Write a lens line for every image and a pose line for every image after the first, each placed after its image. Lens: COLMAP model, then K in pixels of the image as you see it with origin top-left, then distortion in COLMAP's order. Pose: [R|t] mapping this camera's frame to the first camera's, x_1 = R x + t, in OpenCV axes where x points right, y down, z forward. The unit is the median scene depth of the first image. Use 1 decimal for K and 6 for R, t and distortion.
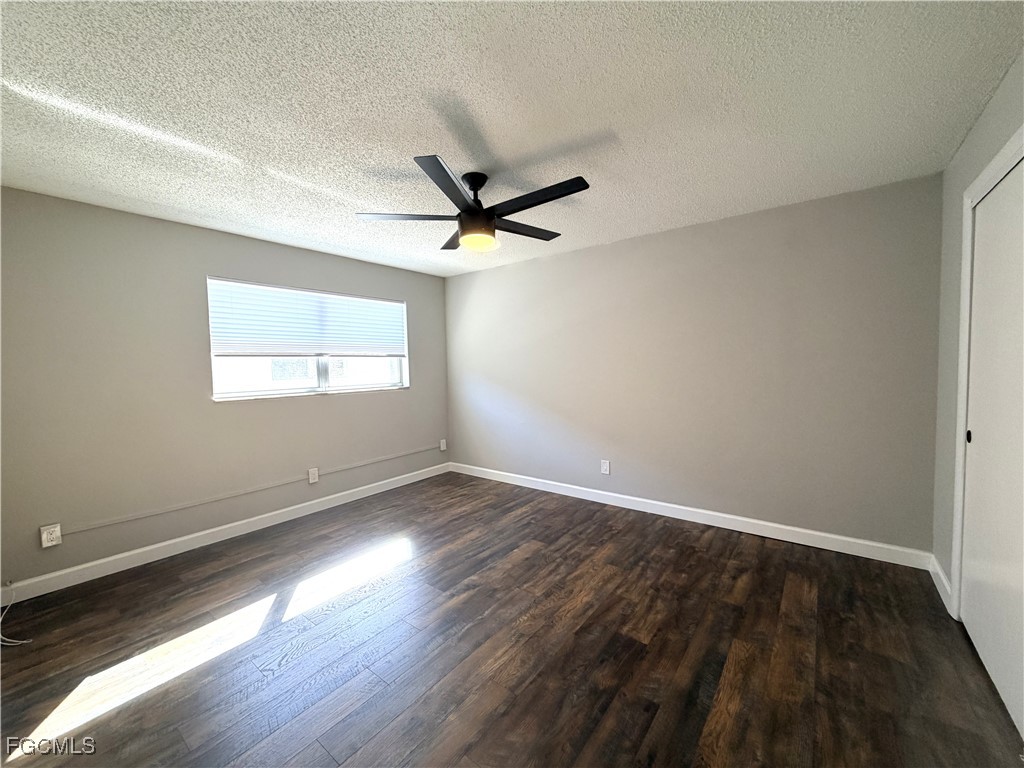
lens RADIAL K [[407.1, 0, 508.6], [0, 407.1, 383.1], [0, 0, 1]] dist [0.000384, -0.000168]
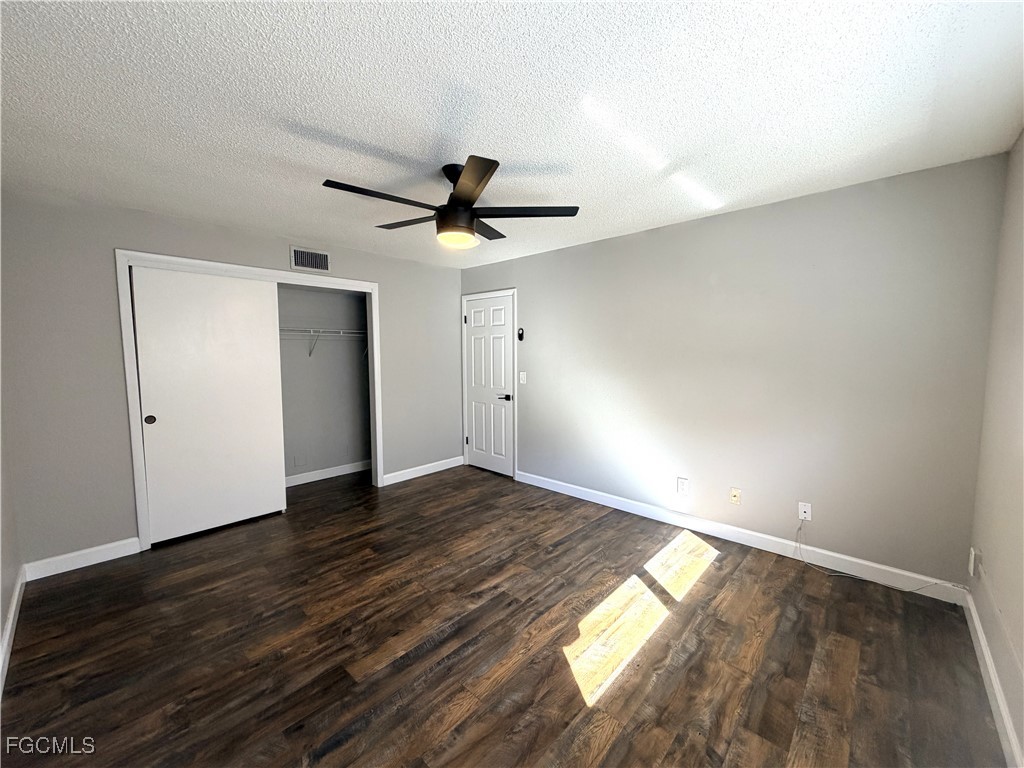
lens RADIAL K [[407.1, 0, 508.6], [0, 407.1, 383.1], [0, 0, 1]] dist [0.000384, -0.000168]
pose [[-0.995401, 0.017330, 0.094211, -0.269463], [0.028901, 0.992000, 0.122882, -0.120451], [-0.091328, 0.125040, -0.987939, 1.892613]]
